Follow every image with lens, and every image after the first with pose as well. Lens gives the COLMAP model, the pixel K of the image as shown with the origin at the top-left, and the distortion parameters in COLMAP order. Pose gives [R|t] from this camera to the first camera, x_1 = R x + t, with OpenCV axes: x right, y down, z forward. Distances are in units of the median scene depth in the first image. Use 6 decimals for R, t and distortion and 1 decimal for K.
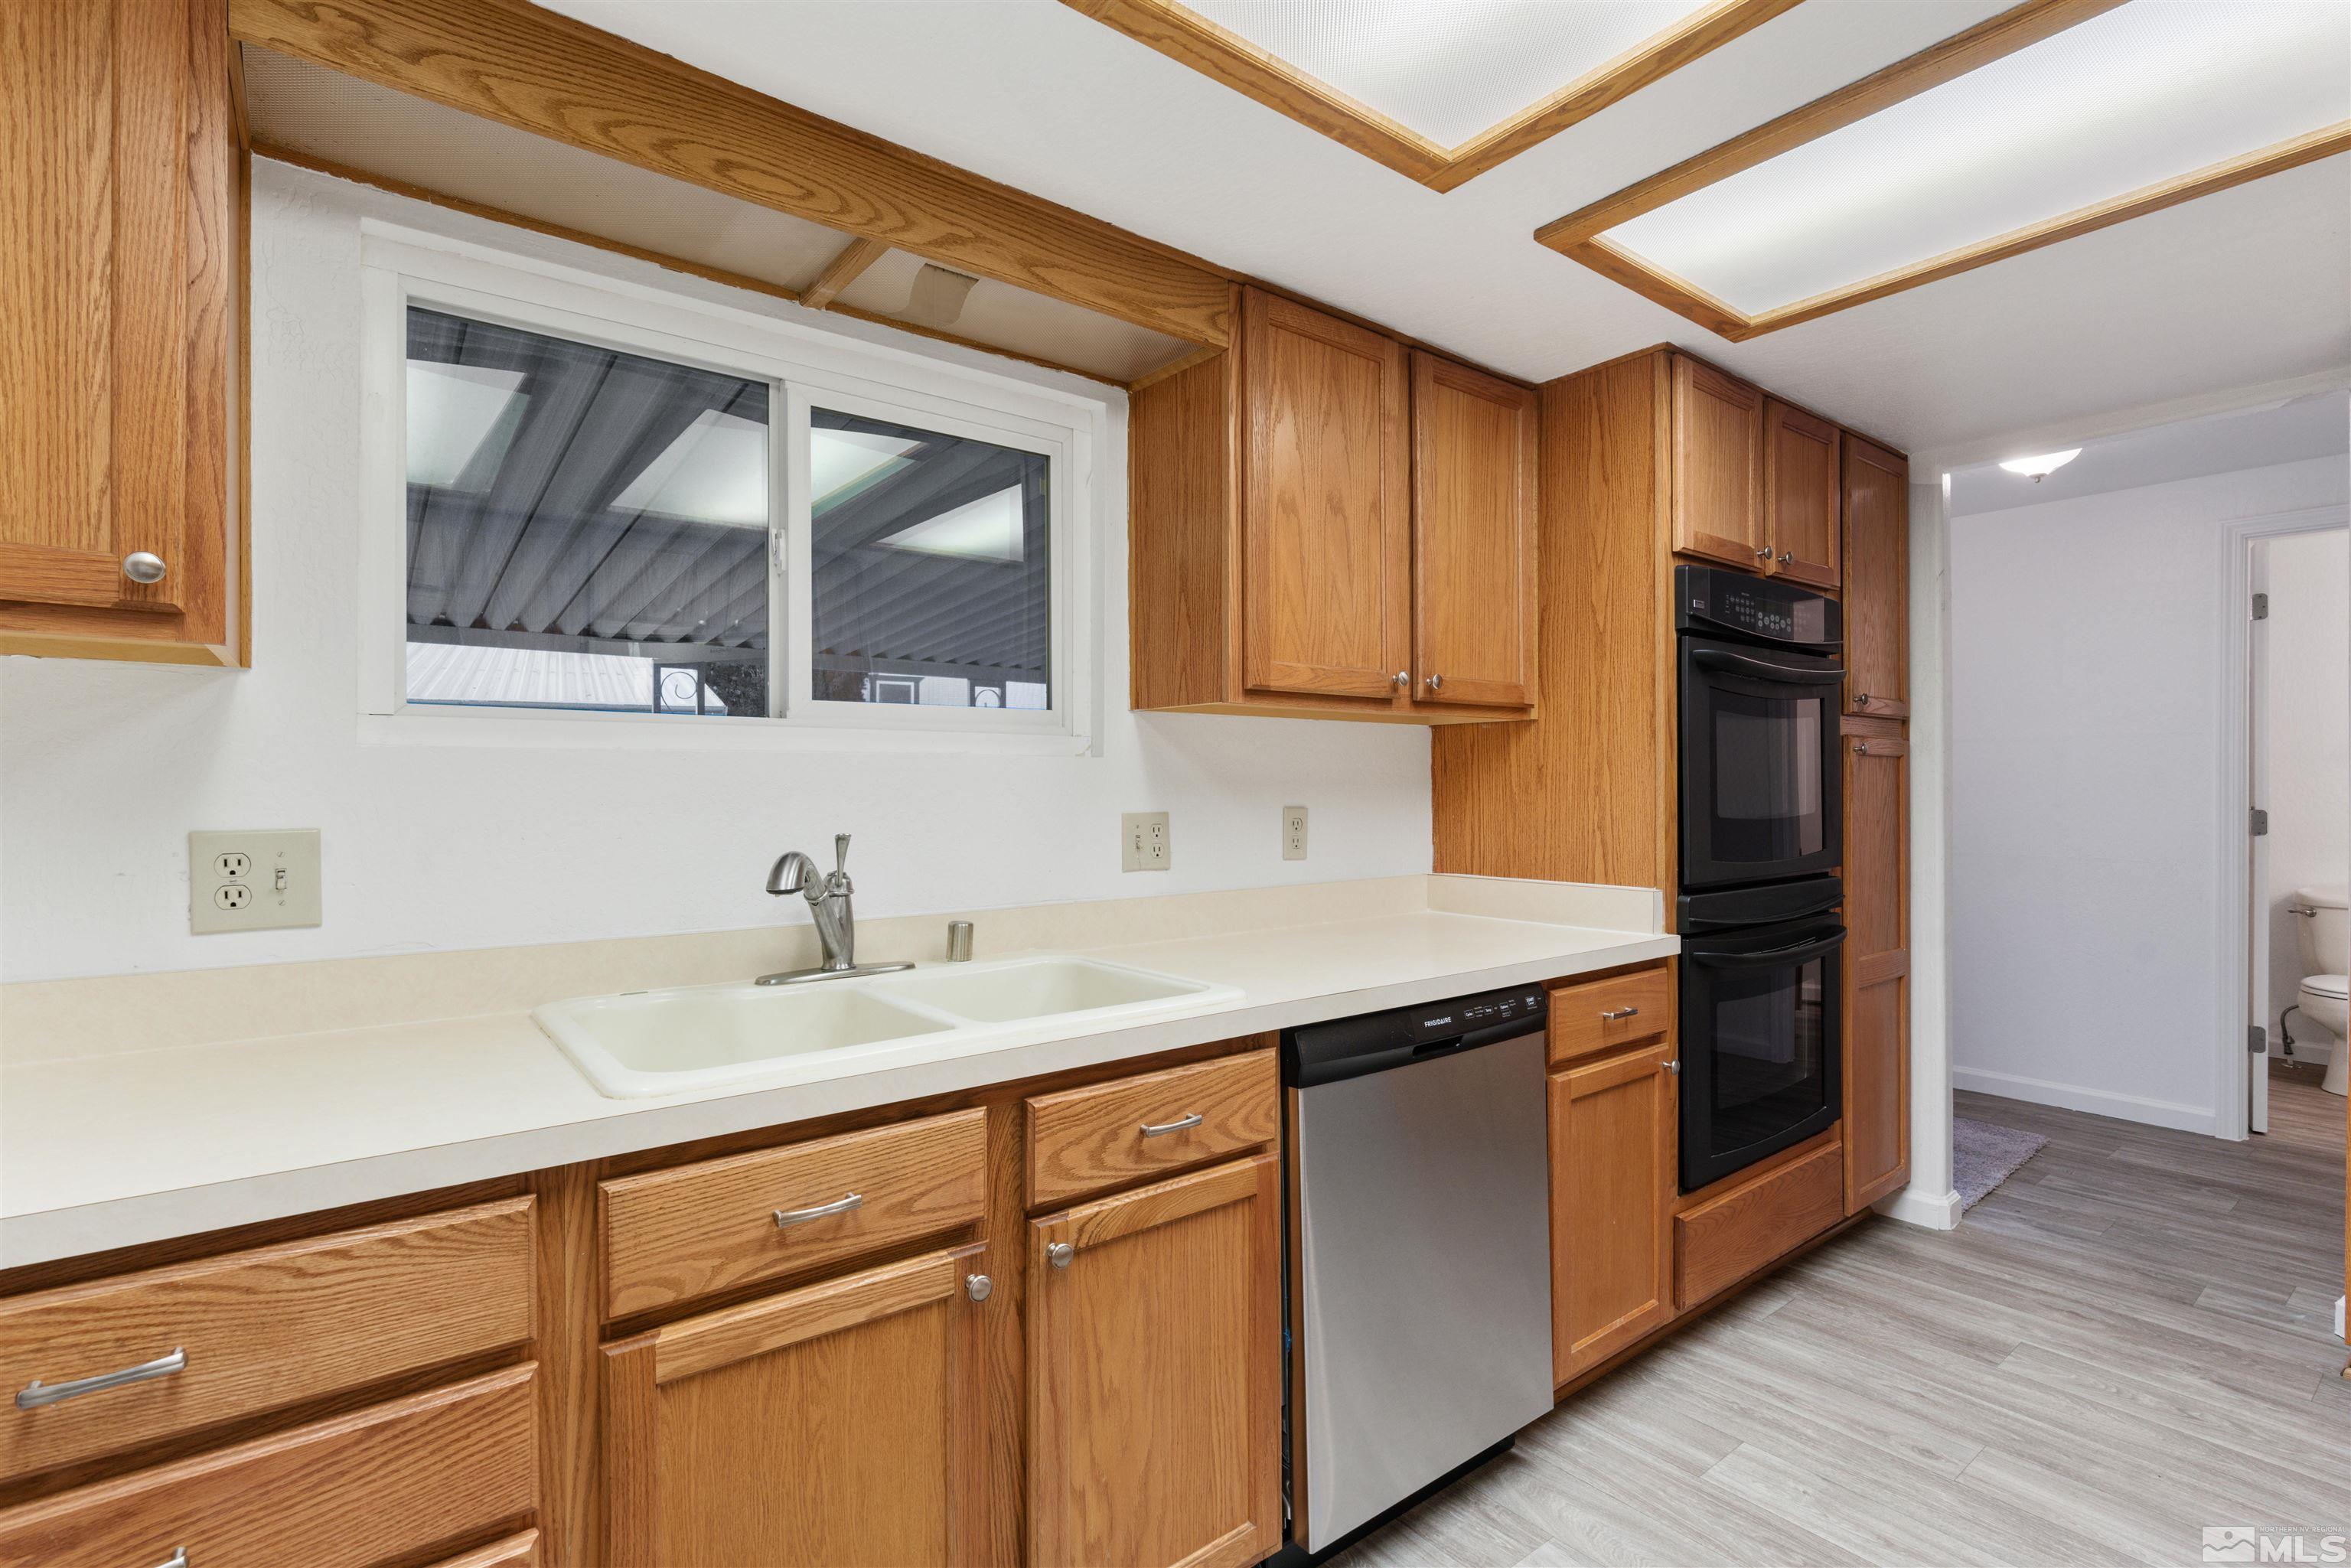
lens RADIAL K [[1094.7, 0, 1135.0], [0, 1094.7, 788.1], [0, 0, 1]] dist [-0.014571, 0.004858]
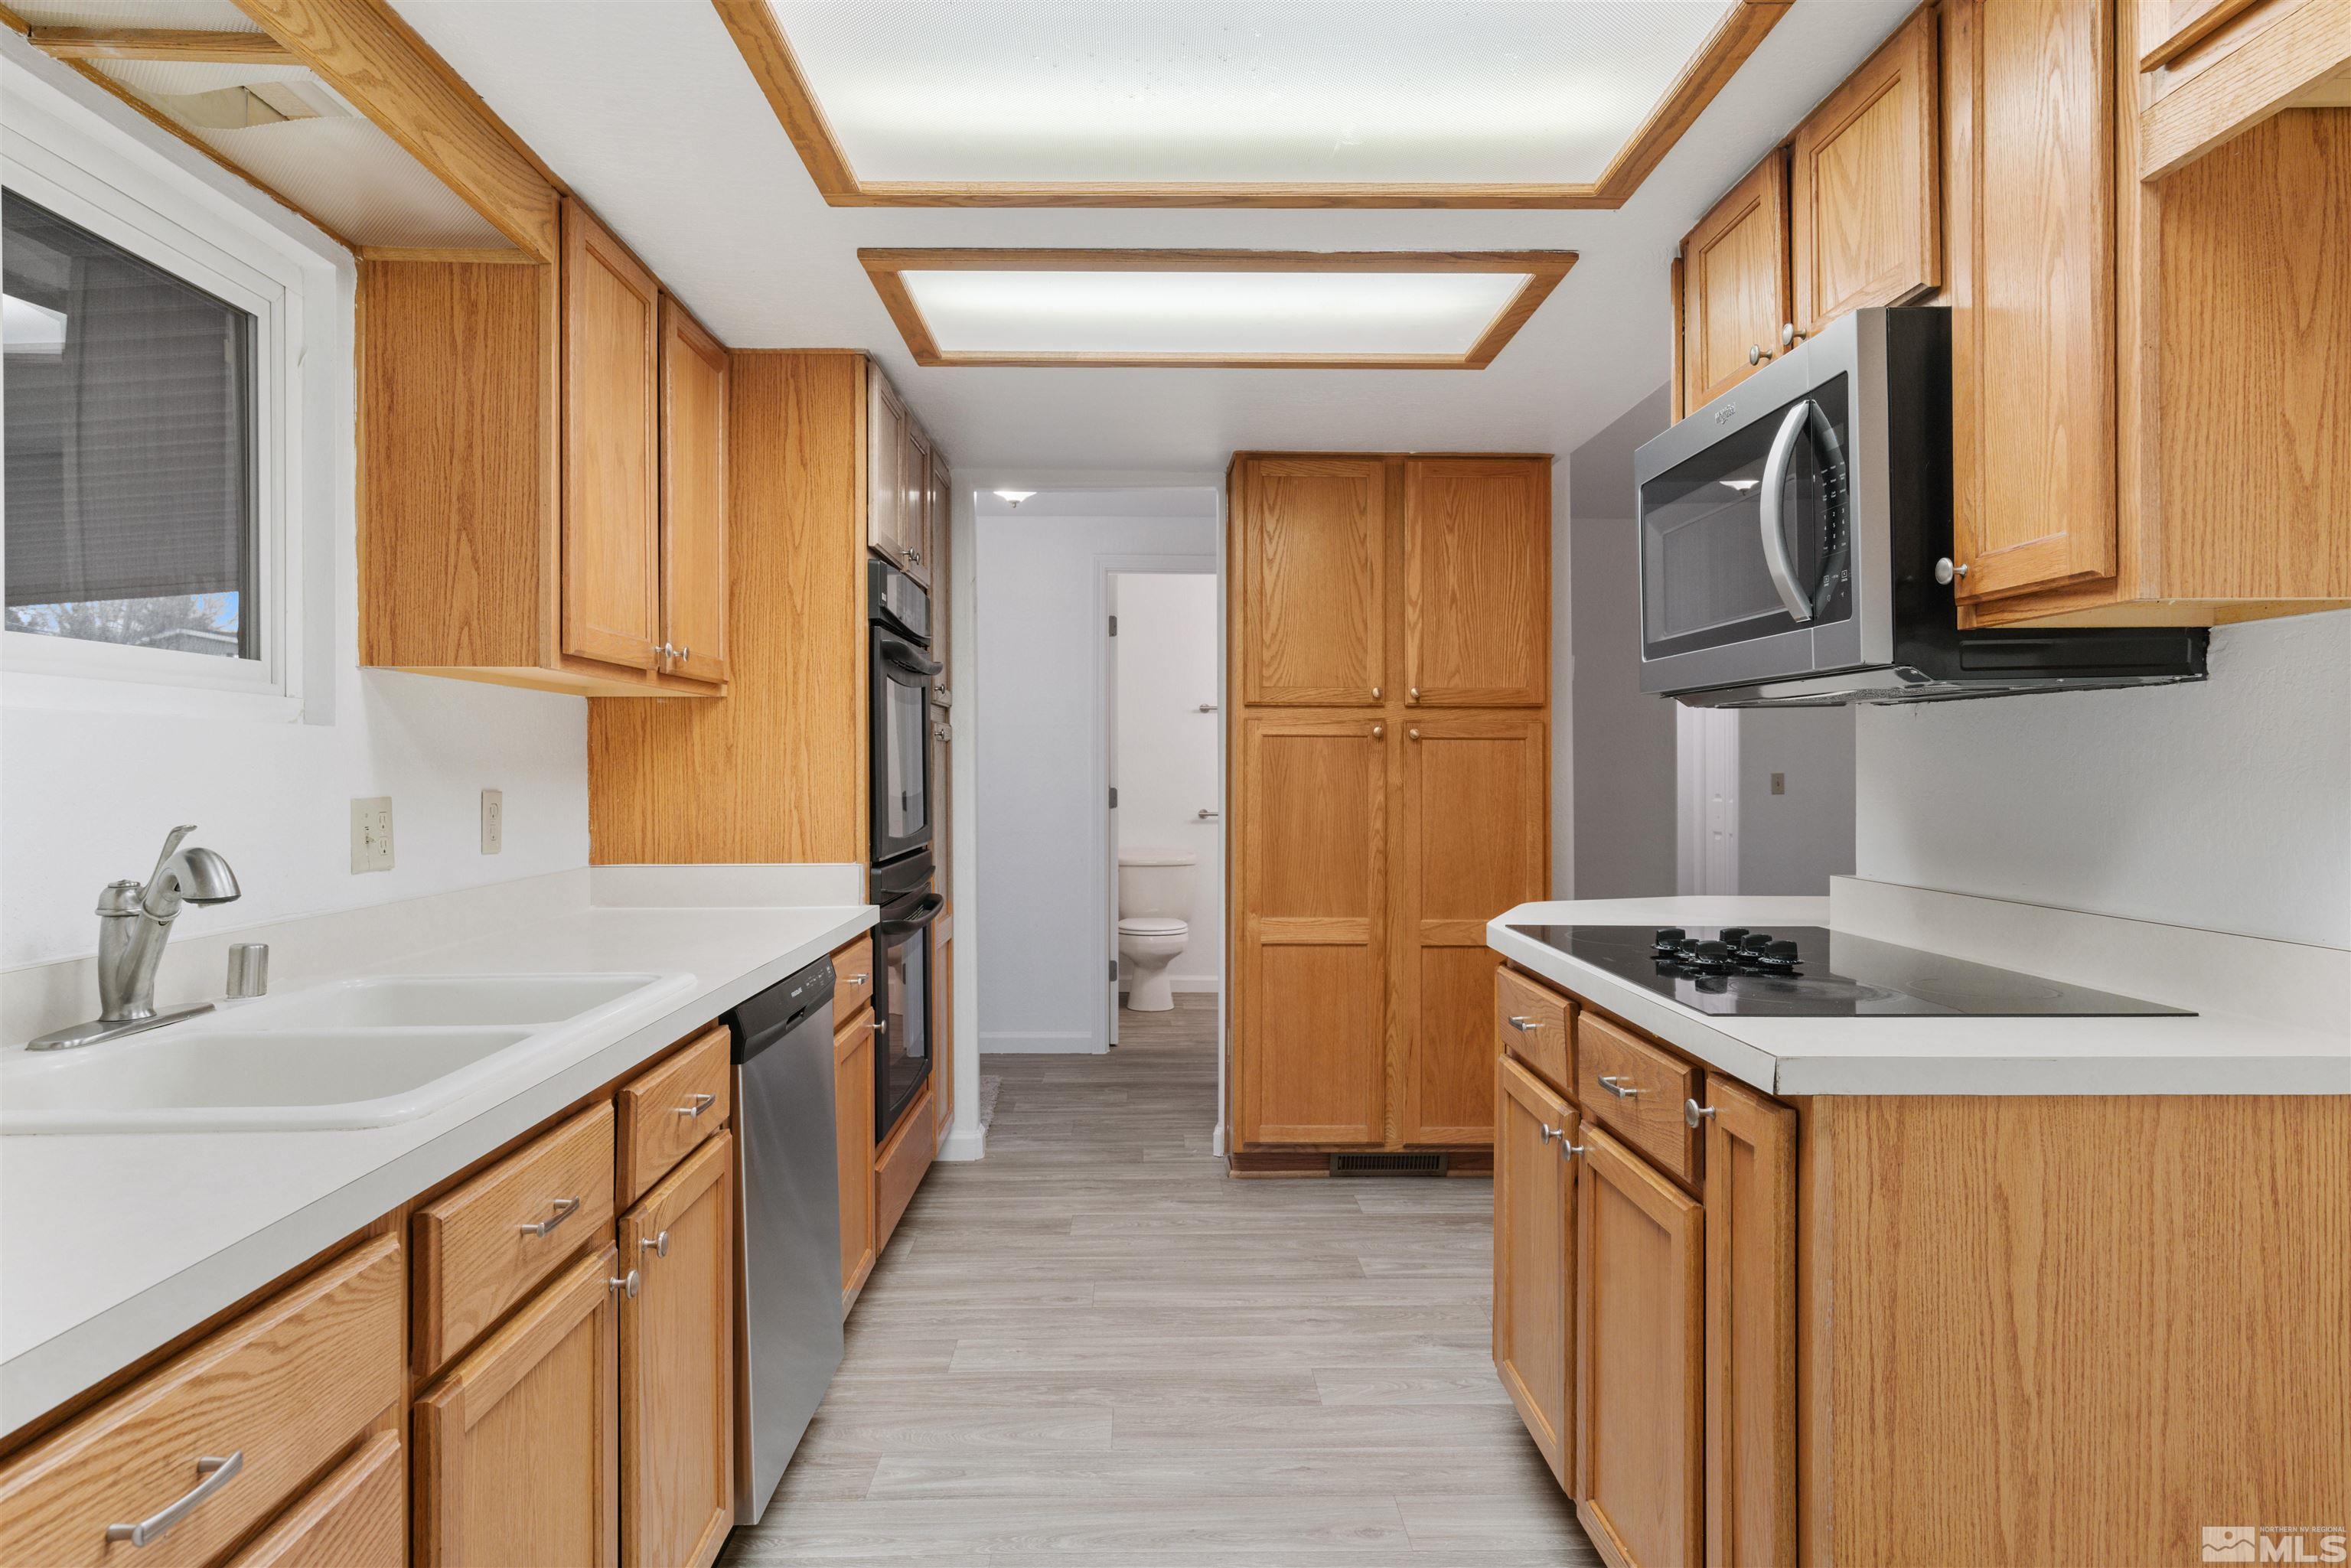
lens RADIAL K [[1450.8, 0, 1170.4], [0, 1450.8, 771.1], [0, 0, 1]] dist [0.000702, -0.003292]
pose [[0.588060, 0.000122, 0.808817, -0.483073], [0.002411, 0.999995, -0.001904, 0.006547], [-0.808814, 0.003070, 0.588057, -0.071815]]
